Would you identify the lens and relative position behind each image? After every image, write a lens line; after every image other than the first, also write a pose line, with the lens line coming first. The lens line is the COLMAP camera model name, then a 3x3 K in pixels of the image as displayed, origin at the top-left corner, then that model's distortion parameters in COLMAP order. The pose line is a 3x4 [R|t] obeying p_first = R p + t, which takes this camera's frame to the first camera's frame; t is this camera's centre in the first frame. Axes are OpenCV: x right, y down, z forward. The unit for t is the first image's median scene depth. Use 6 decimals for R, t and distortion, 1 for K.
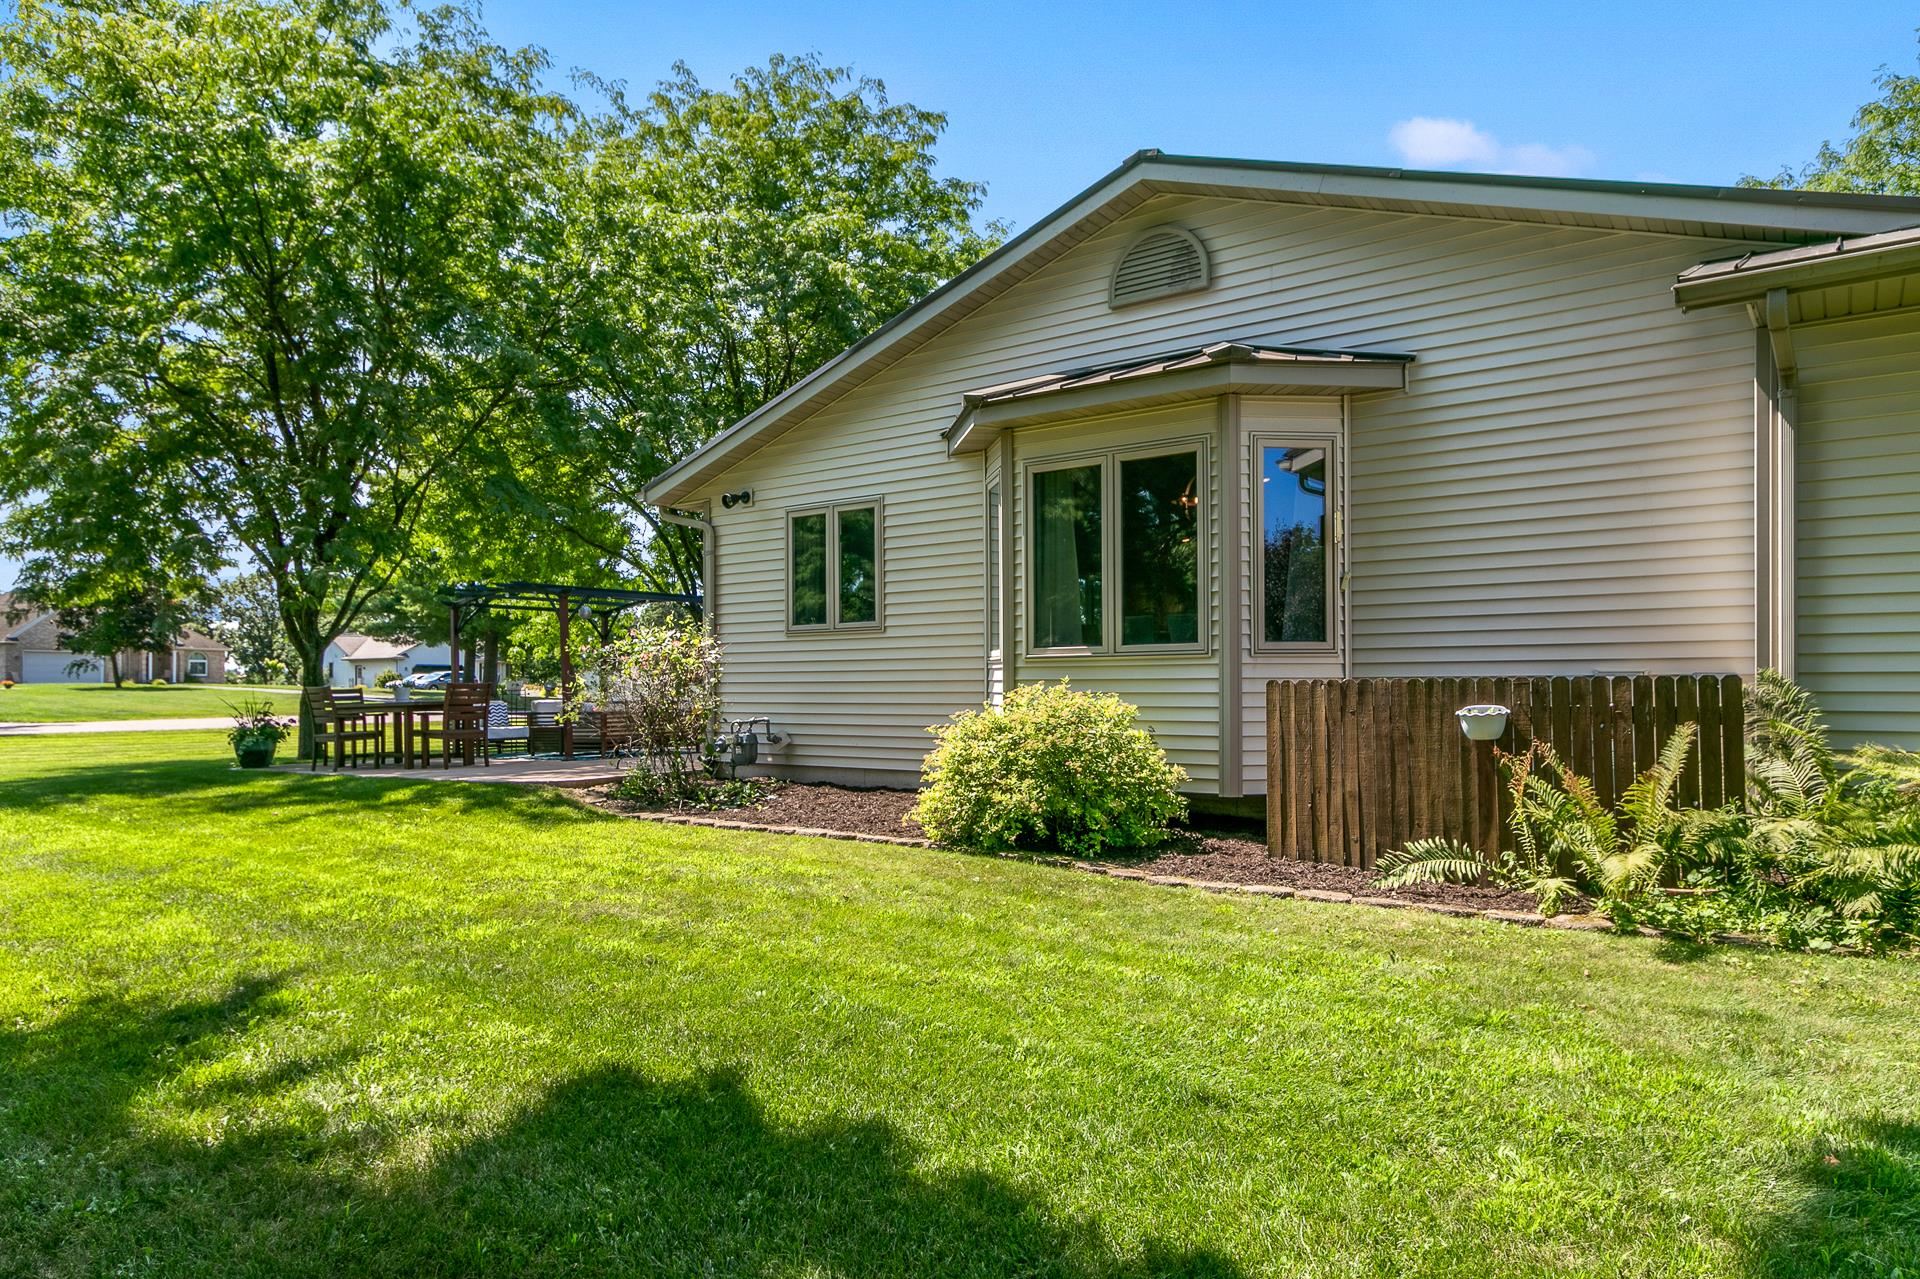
lens RADIAL K [[1175.0, 0, 957.3], [0, 1175.0, 644.4], [0, 0, 1]] dist [0.001985, 0.000024]
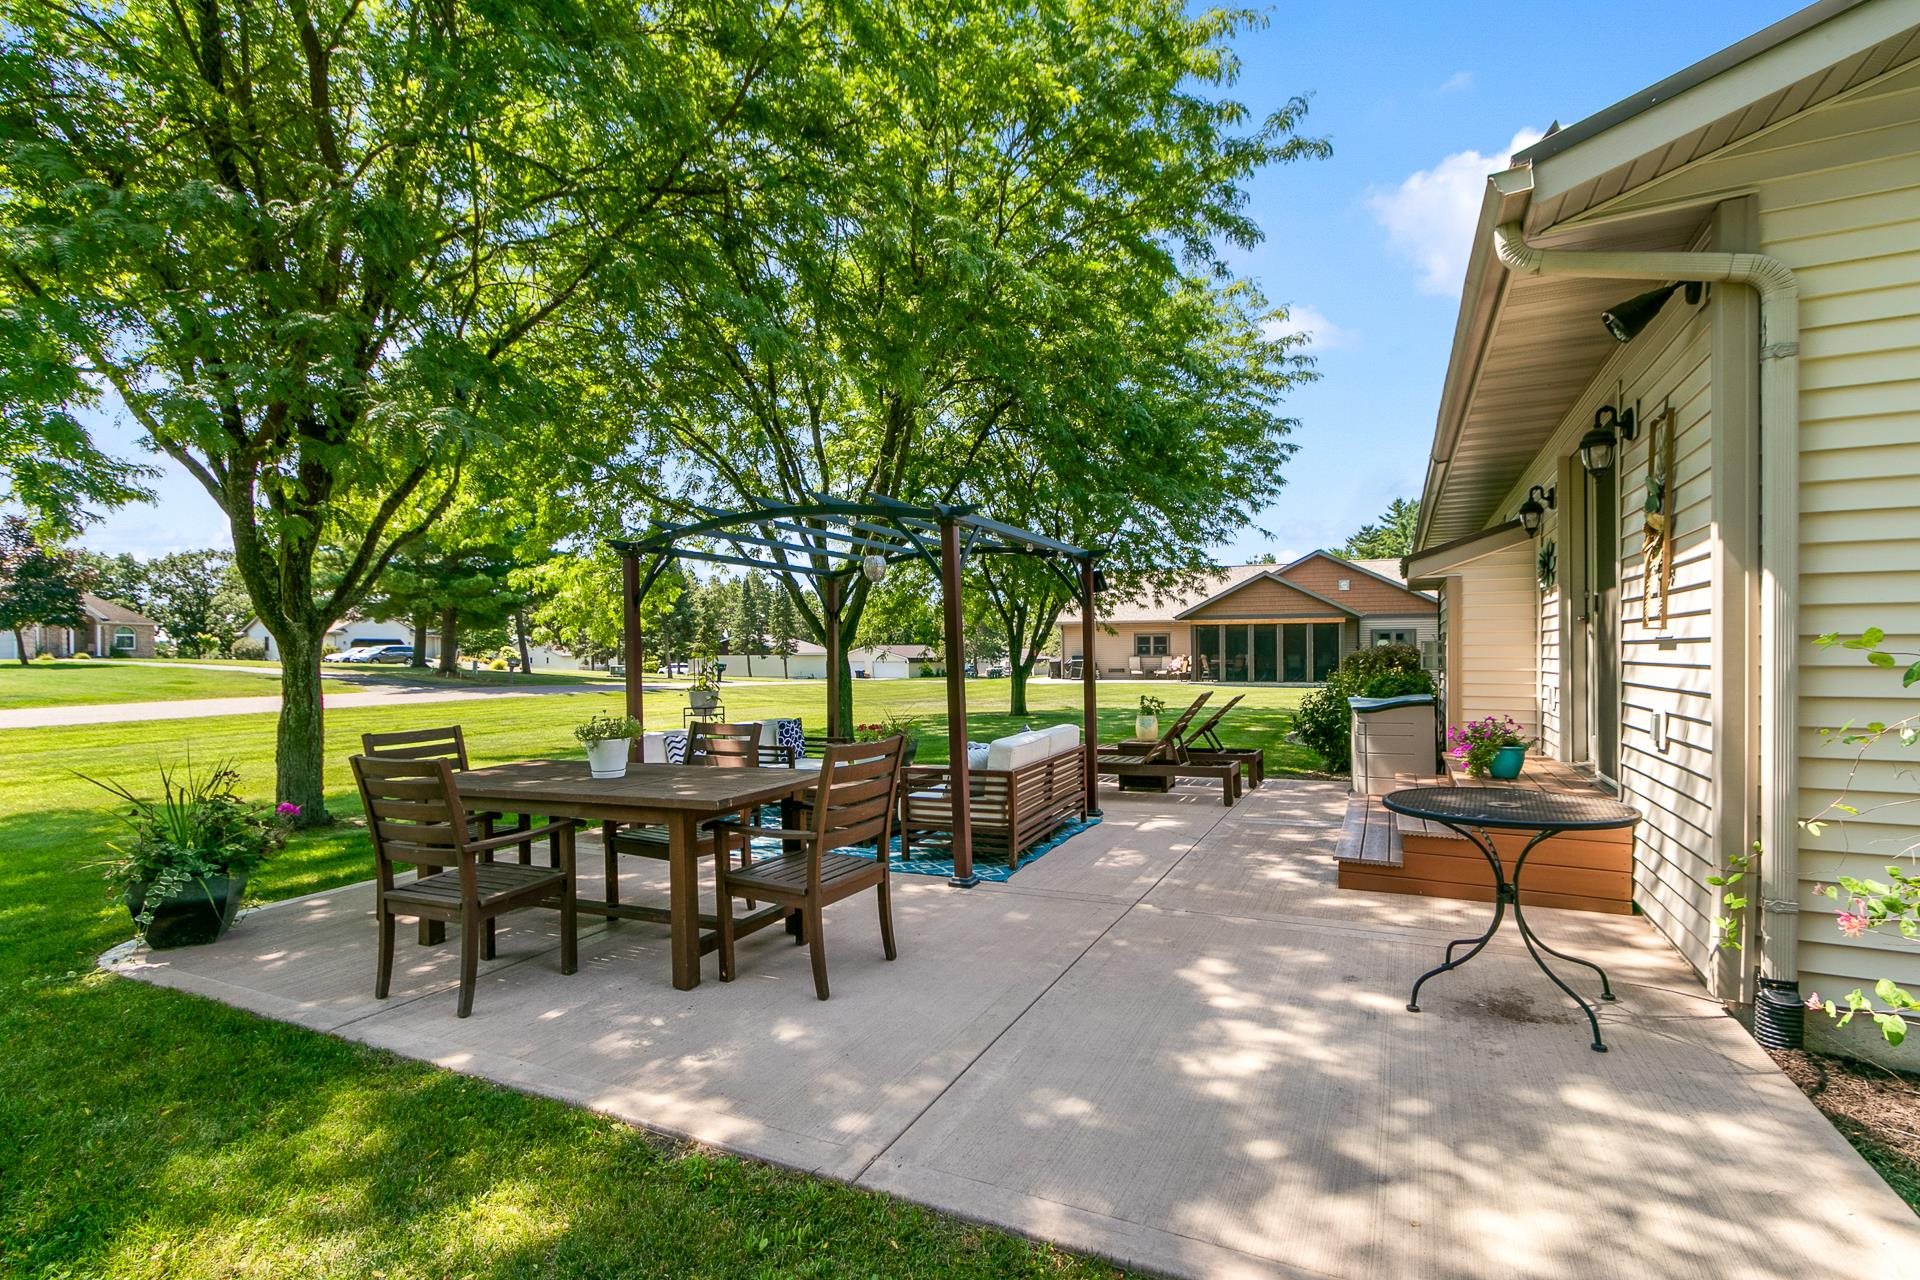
lens RADIAL K [[880.1, 0, 956.4], [0, 880.1, 651.2], [0, 0, 1]] dist [0.000232, -0.002577]
pose [[0.983723, 0.001580, 0.179684, -0.058321], [-0.007164, 0.999511, 0.030434, -0.000483], [-0.179548, -0.031226, 0.983254, 0.097486]]
